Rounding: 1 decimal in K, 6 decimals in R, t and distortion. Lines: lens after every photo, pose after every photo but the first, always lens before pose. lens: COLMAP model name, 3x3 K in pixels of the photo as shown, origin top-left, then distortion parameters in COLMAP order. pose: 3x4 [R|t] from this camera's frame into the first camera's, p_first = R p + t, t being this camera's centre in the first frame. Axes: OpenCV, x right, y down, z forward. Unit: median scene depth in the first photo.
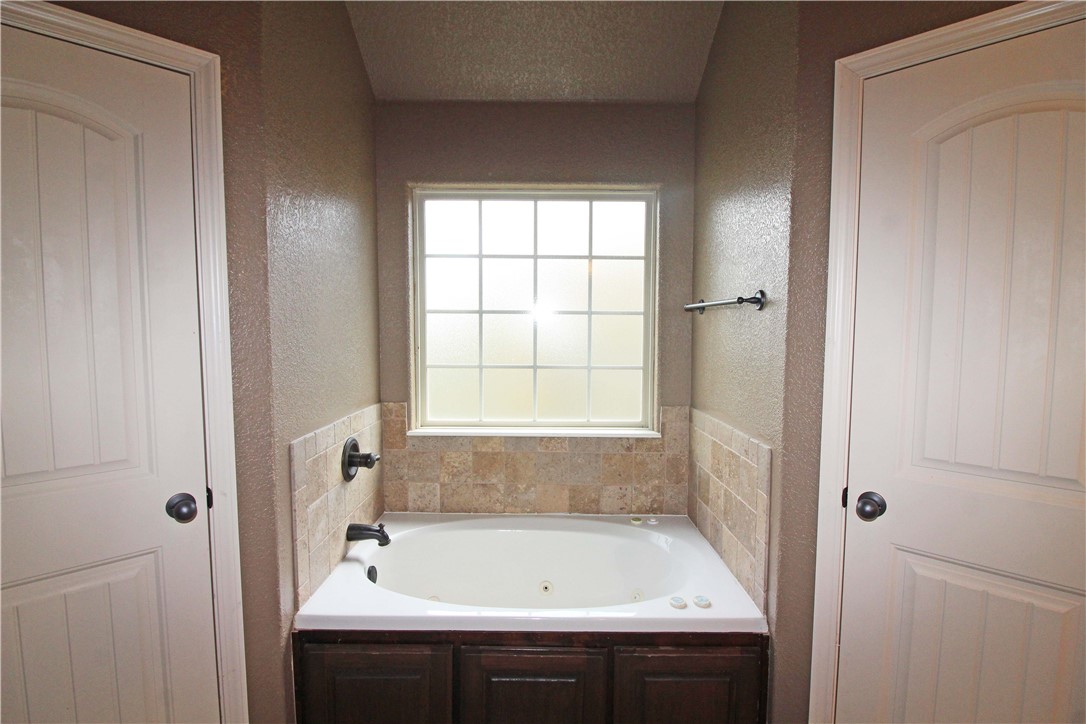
lens RADIAL K [[507.5, 0, 543.1], [0, 507.5, 359.8], [0, 0, 1]] dist [-0.001745, -0.004248]
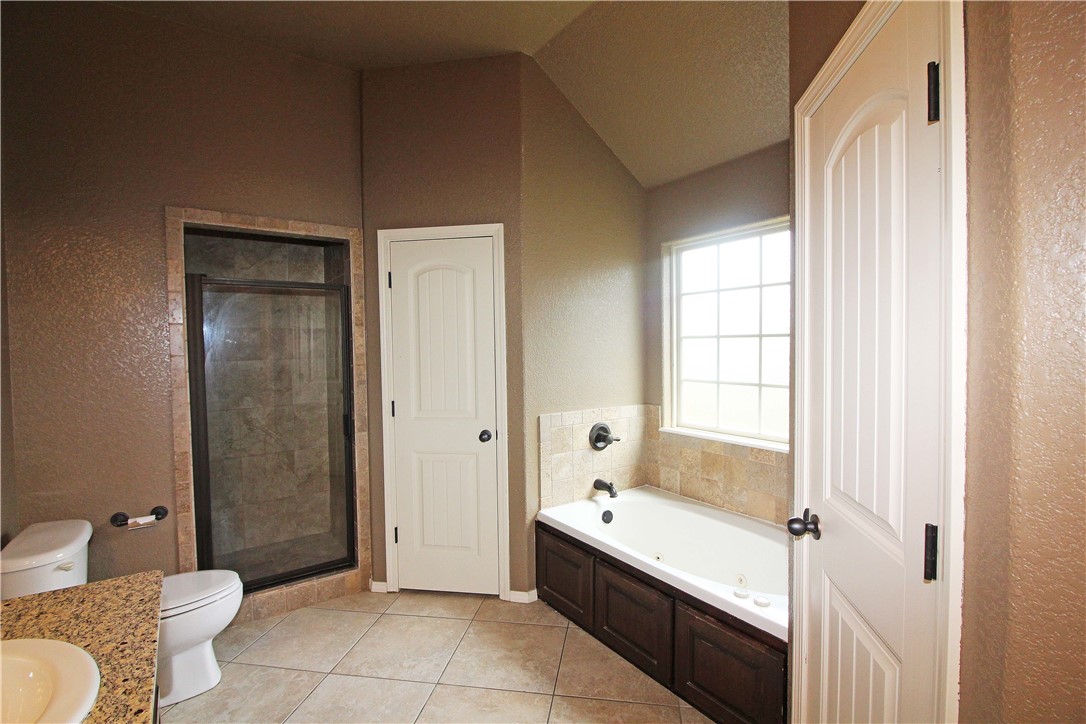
lens RADIAL K [[507.5, 0, 552.4], [0, 507.5, 366.3], [0, 0, 1]] dist [-0.001745, -0.004248]
pose [[0.570893, 0.018450, -0.820817, 0.660153], [-0.042037, 0.999093, -0.006781, -0.000045], [0.819948, 0.038376, 0.571151, -0.004638]]
